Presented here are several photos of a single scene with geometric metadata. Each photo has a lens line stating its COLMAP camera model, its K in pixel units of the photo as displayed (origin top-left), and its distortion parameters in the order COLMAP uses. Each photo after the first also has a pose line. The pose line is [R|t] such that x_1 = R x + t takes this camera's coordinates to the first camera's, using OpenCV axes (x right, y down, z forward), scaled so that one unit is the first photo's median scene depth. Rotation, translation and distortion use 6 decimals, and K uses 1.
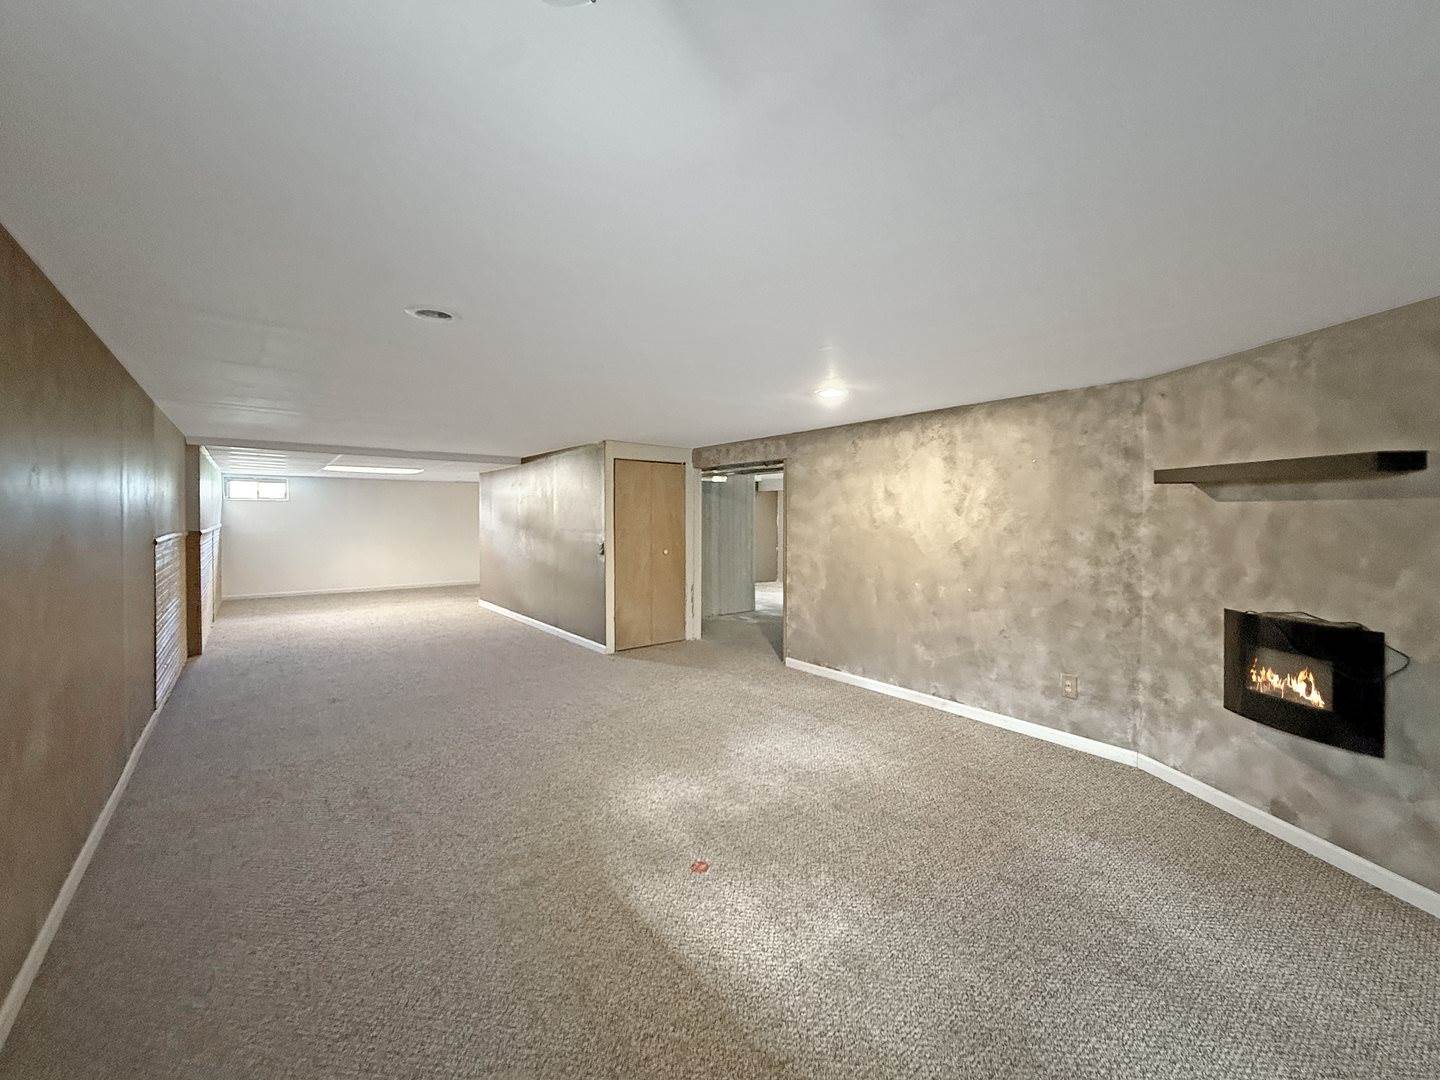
lens RADIAL K [[587.0, 0, 728.1], [0, 587.0, 532.7], [0, 0, 1]] dist [0.002397, 0.000117]
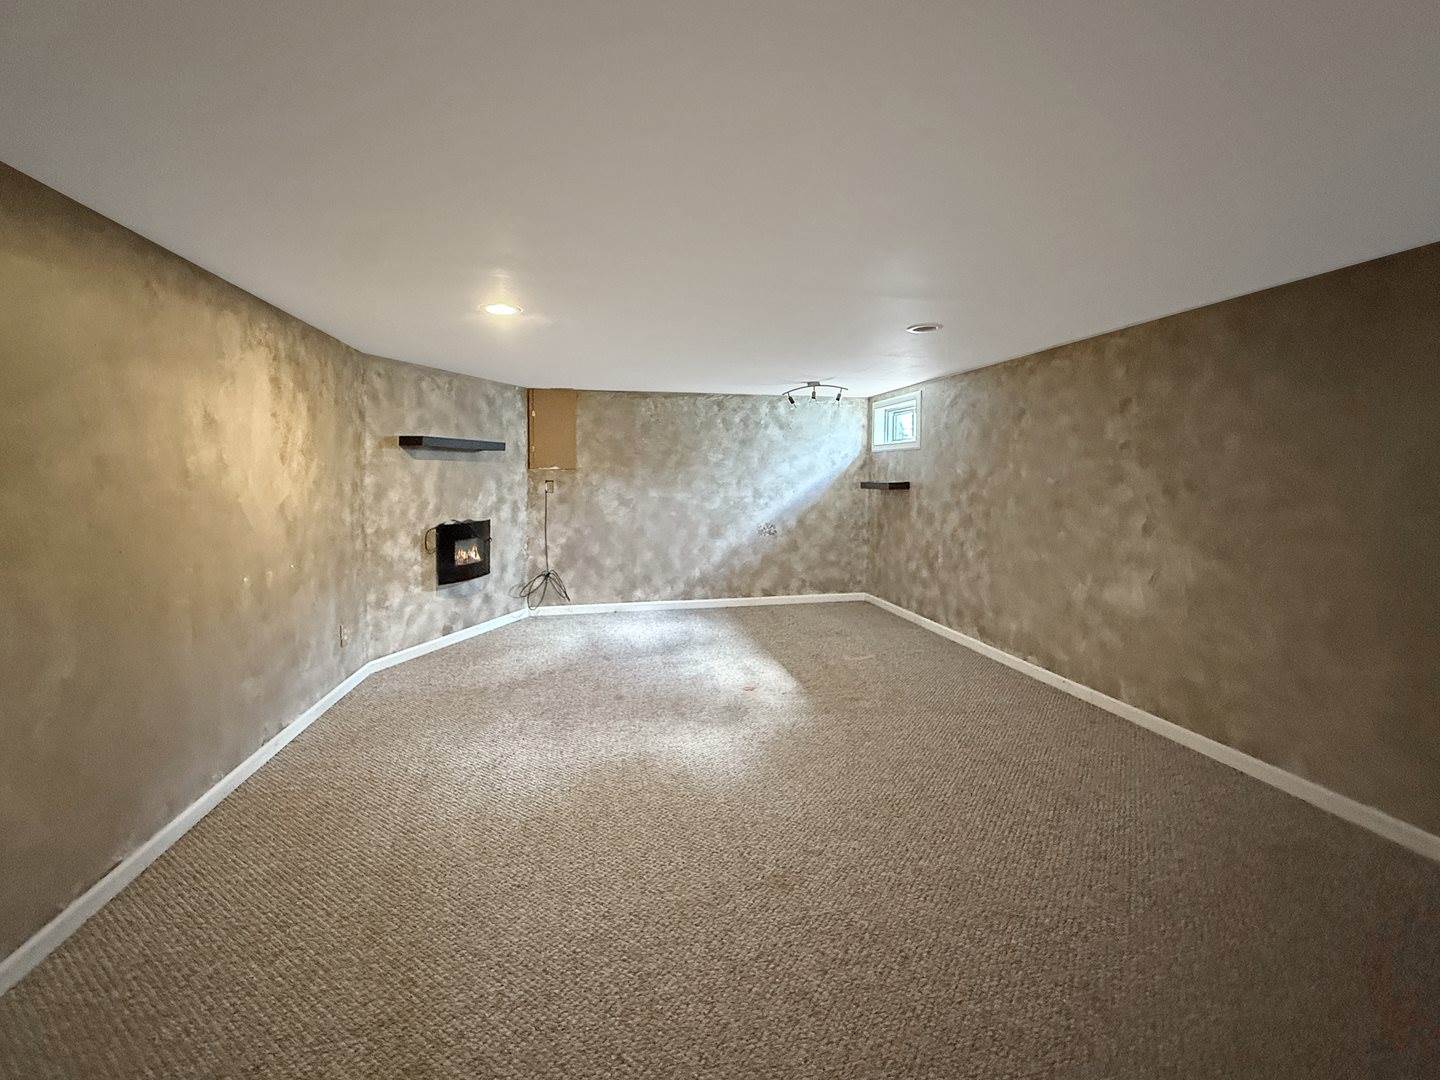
lens RADIAL K [[588.6, 0, 710.1], [0, 588.6, 525.9], [0, 0, 1]] dist [0.002089, 0.000300]
pose [[-0.878698, -0.042169, 0.475511, -0.524654], [0.012238, 0.993774, 0.110744, -0.037052], [-0.477221, 0.103129, -0.872711, 1.798712]]
